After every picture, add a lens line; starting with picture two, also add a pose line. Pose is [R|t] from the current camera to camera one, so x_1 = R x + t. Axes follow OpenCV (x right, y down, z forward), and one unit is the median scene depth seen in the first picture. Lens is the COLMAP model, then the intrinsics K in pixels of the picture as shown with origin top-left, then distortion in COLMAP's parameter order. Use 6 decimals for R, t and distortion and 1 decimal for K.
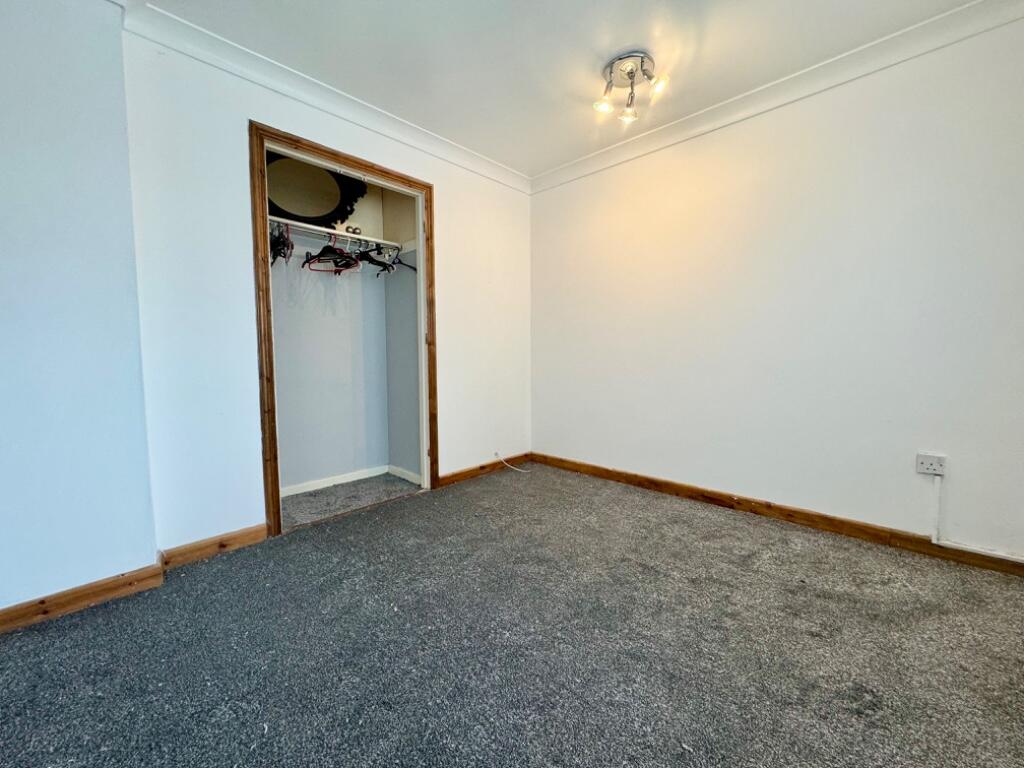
lens RADIAL K [[406.9, 0, 513.9], [0, 406.9, 382.9], [0, 0, 1]] dist [0.001099, 0.000187]
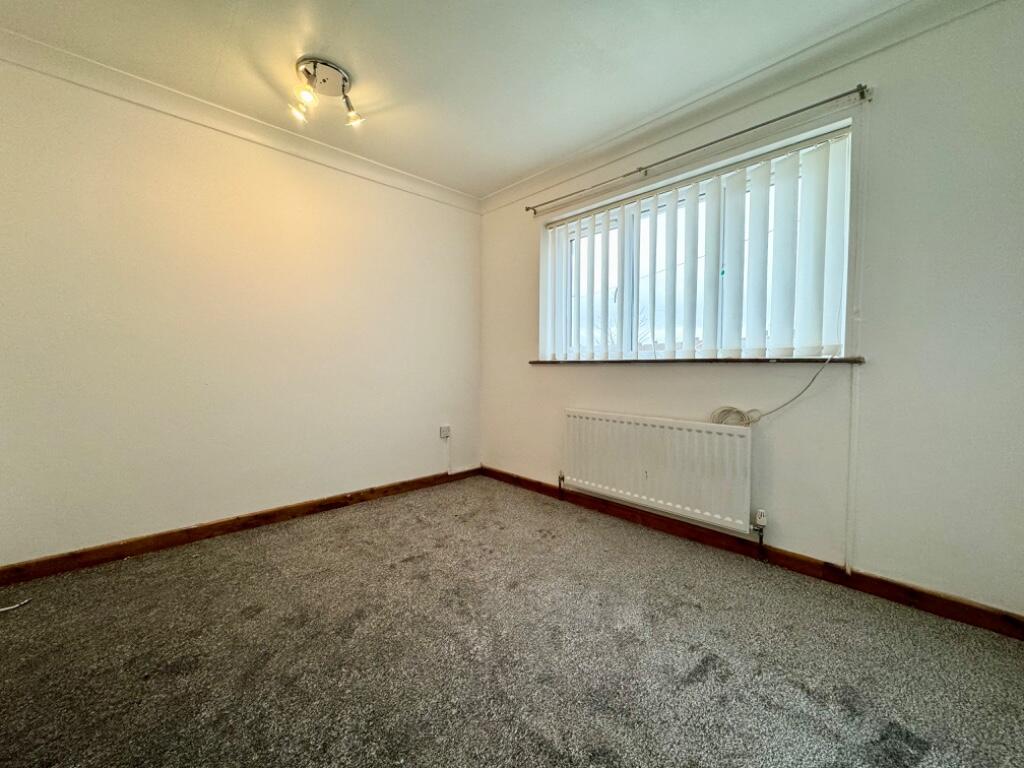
lens RADIAL K [[406.9, 0, 513.9], [0, 406.9, 384.1], [0, 0, 1]] dist [0.001099, 0.000187]
pose [[0.050179, -0.038882, 0.997983, -0.647413], [0.068314, 0.997035, 0.035410, -0.043096], [-0.996401, 0.066400, 0.052686, 0.526816]]
